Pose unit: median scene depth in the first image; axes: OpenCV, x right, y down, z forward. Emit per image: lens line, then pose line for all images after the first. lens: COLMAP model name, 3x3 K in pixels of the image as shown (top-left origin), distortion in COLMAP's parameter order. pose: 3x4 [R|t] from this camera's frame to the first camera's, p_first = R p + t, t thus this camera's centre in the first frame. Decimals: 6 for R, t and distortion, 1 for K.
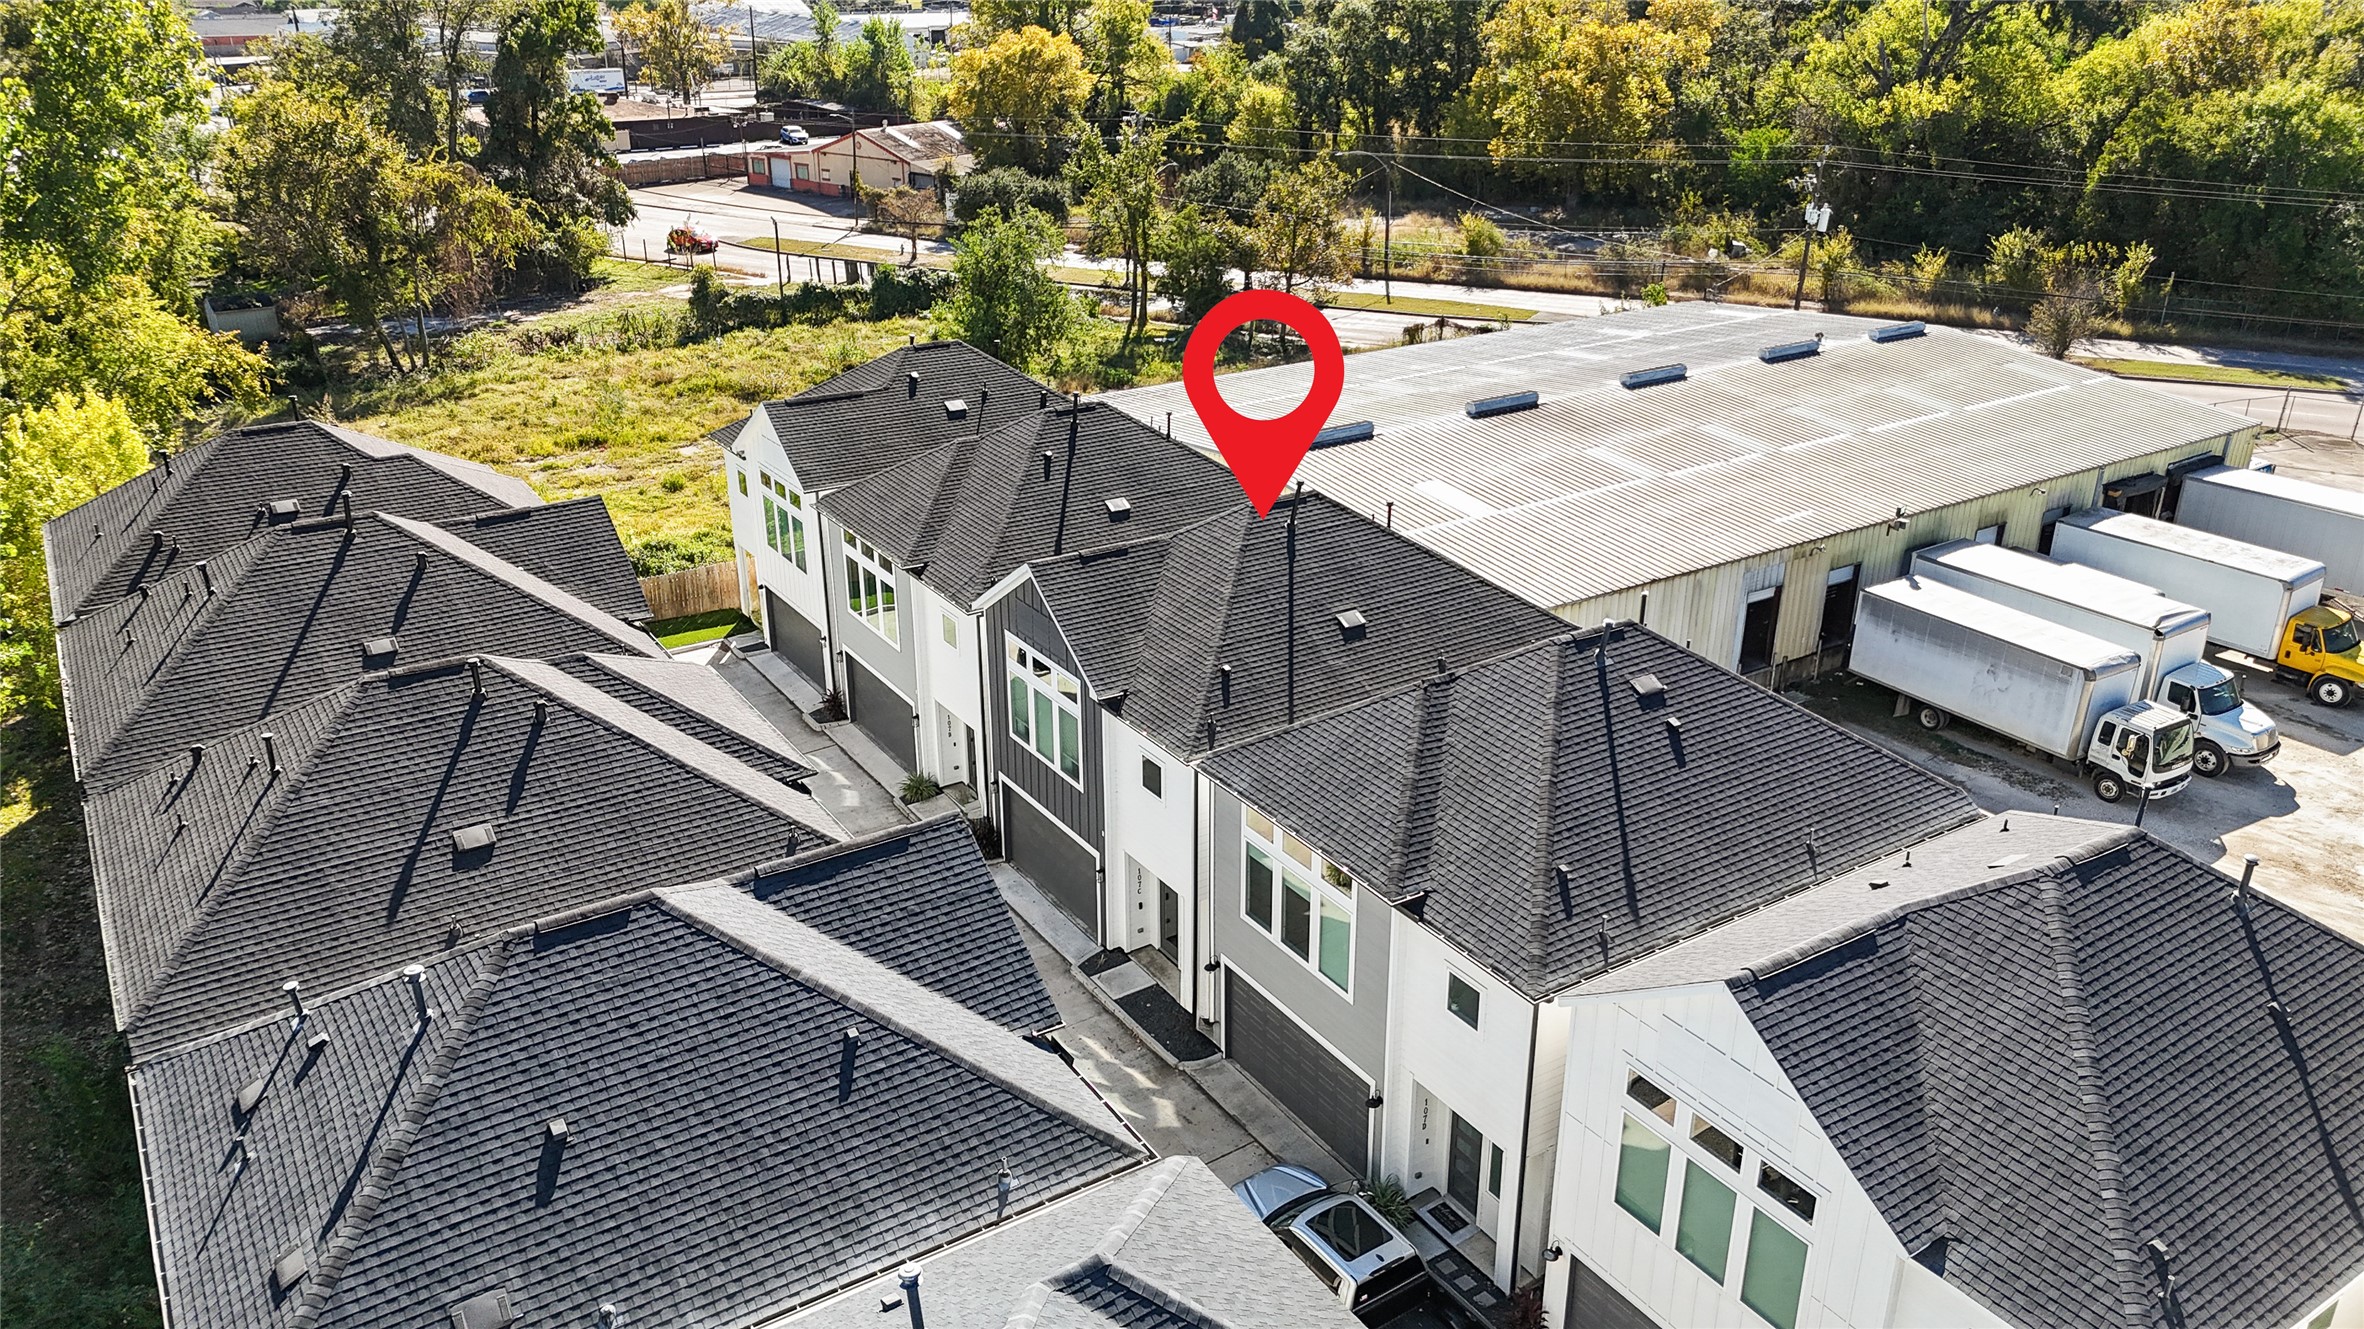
lens RADIAL K [[1718.4, 0, 1176.3], [0, 1718.4, 679.4], [0, 0, 1]] dist [0.062107, -0.031449]
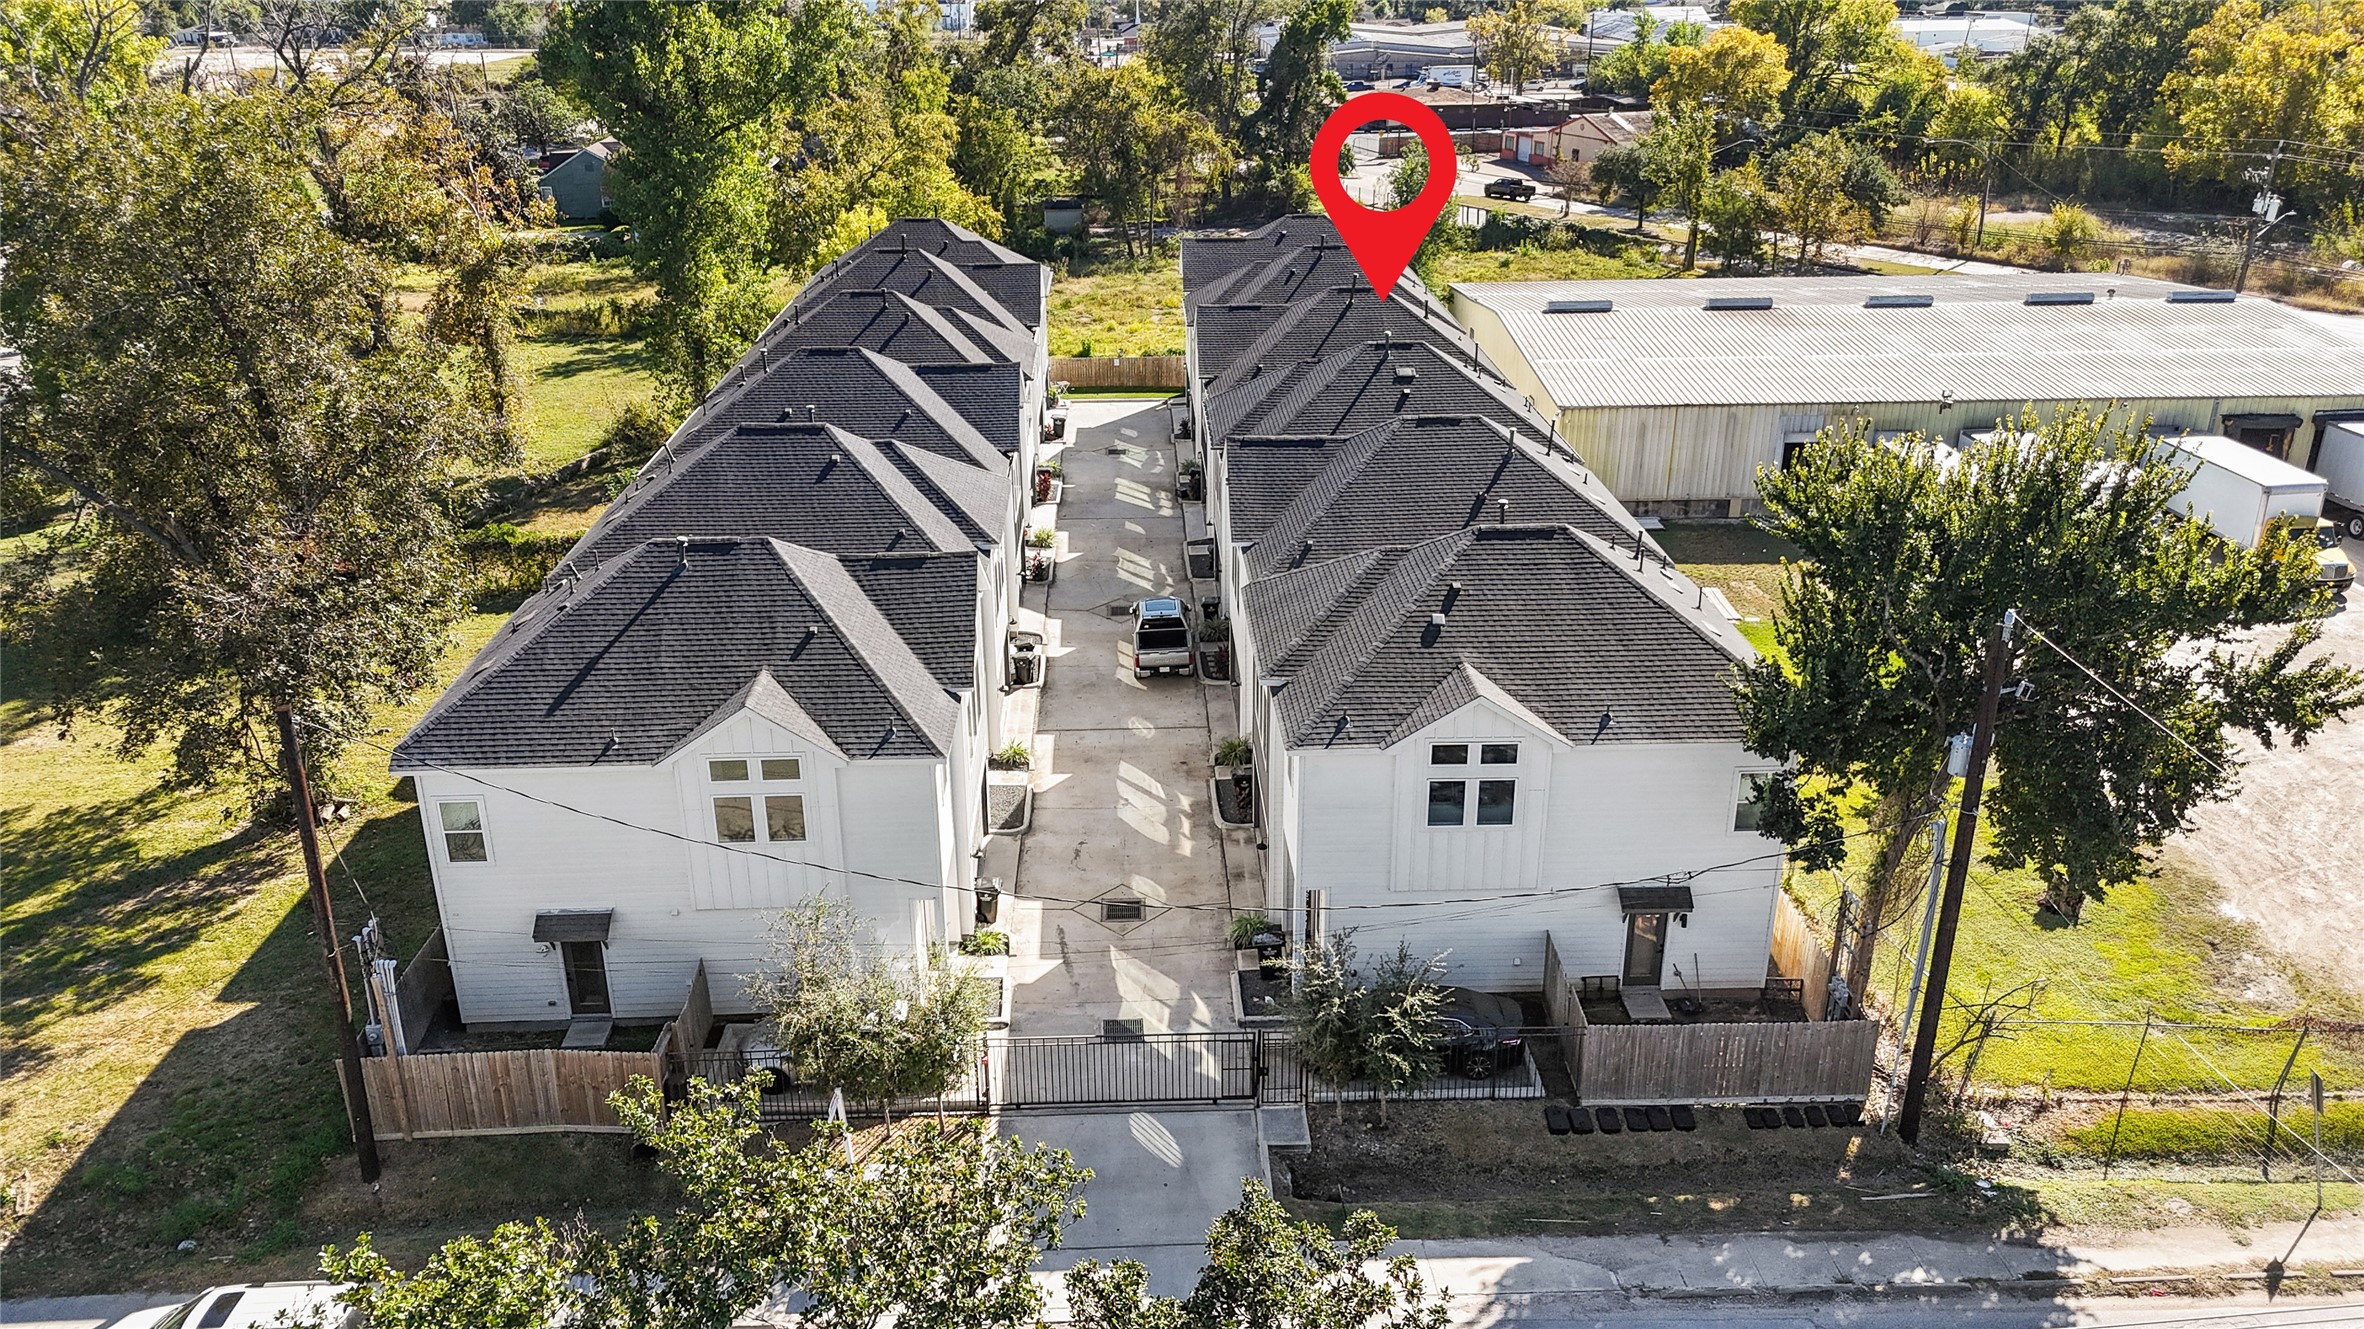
lens RADIAL K [[1718.4, 0, 1186.2], [0, 1718.4, 652.1], [0, 0, 1]] dist [0.062107, -0.031449]
pose [[0.862643, 0.191016, -0.468358, 0.275504], [-0.200464, 0.979237, 0.030150, 0.079439], [0.464393, 0.067880, 0.883024, -0.187292]]
